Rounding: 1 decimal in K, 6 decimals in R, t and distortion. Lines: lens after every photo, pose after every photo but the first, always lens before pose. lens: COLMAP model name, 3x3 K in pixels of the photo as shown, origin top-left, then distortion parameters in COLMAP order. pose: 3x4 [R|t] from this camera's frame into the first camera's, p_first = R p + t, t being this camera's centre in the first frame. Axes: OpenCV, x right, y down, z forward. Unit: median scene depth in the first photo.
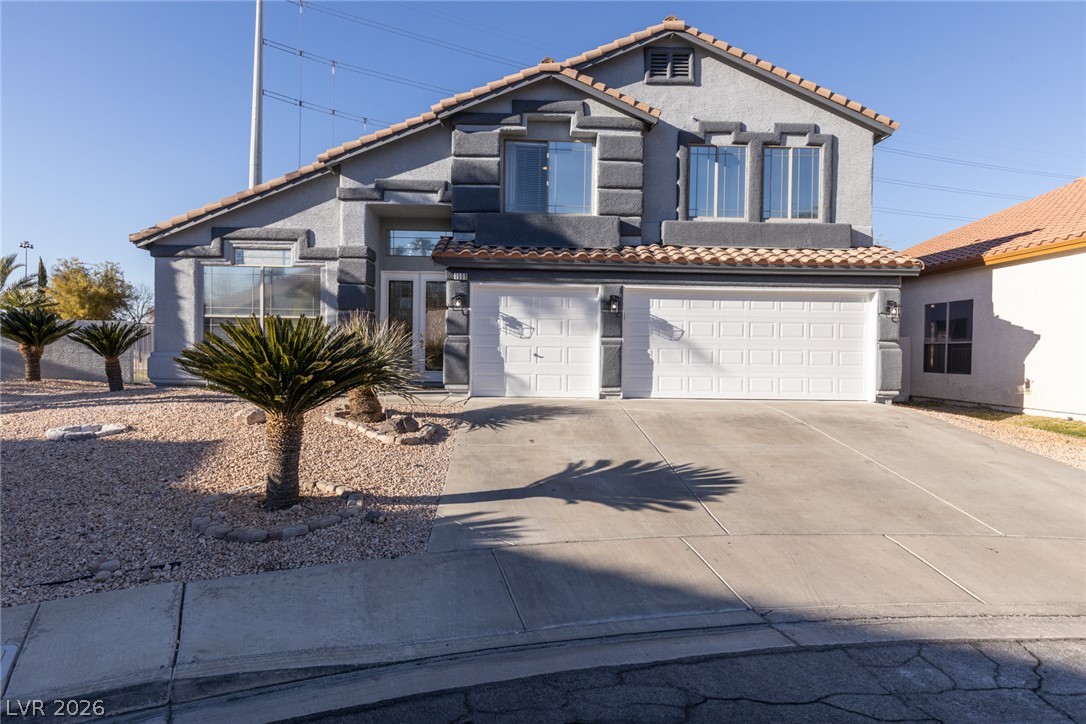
lens RADIAL K [[643.4, 0, 536.0], [0, 643.4, 360.3], [0, 0, 1]] dist [0.006149, 0.000381]
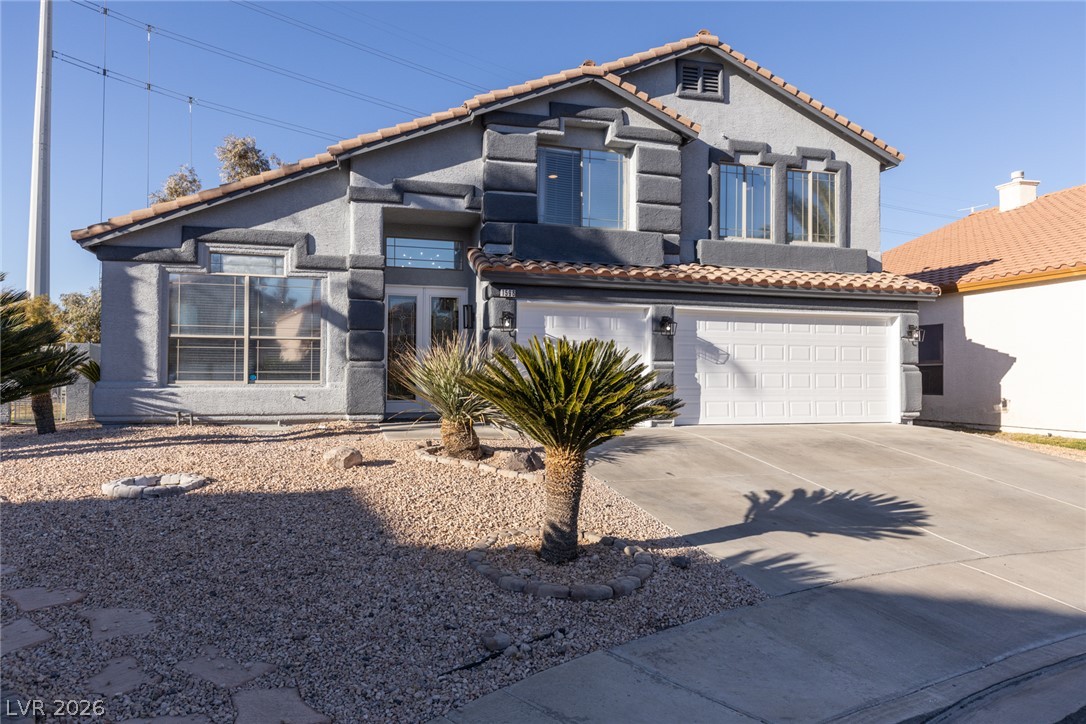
lens RADIAL K [[714.8, 0, 543.0], [0, 714.8, 362.0], [0, 0, 1]] dist [0.010175, 0.000591]
pose [[0.970061, -0.003405, 0.242838, -0.289091], [0.011464, 0.999429, -0.031781, -0.002922], [-0.242591, 0.033613, 0.969546, 0.029452]]
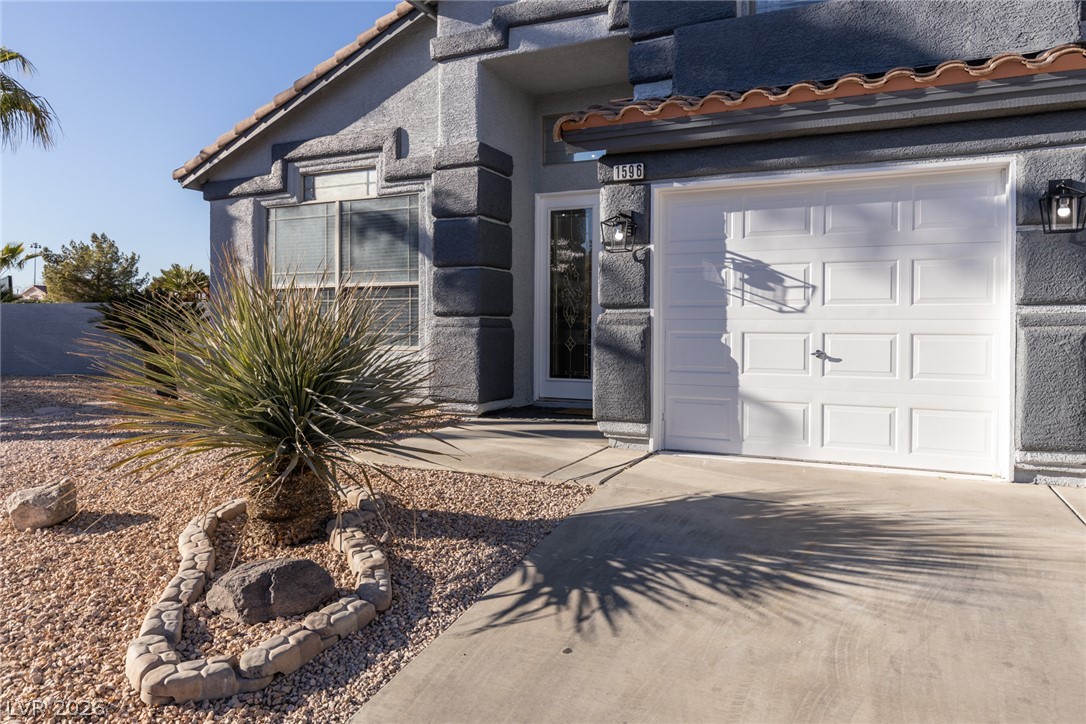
lens RADIAL K [[732.6, 0, 542.1], [0, 732.6, 337.8], [0, 0, 1]] dist [0.010195, 0.001869]
pose [[0.888753, -0.005300, -0.458356, 0.052045], [0.001688, 0.999964, -0.008290, -0.014243], [0.458384, 0.006593, 0.888730, 0.499797]]
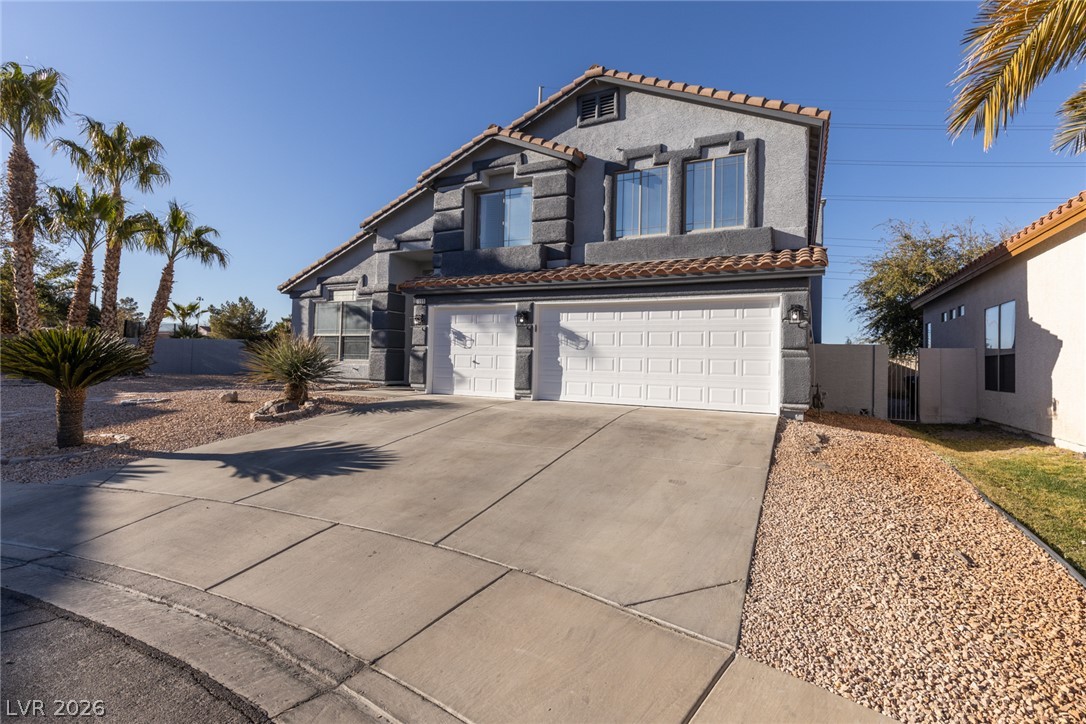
lens RADIAL K [[515.0, 0, 540.1], [0, 515.0, 343.3], [0, 0, 1]] dist [0.014656, -0.000020]
pose [[0.881680, -0.010514, -0.471731, 0.550965], [-0.018163, 0.998254, -0.056197, 0.009375], [0.471499, 0.058116, 0.879950, 0.180351]]
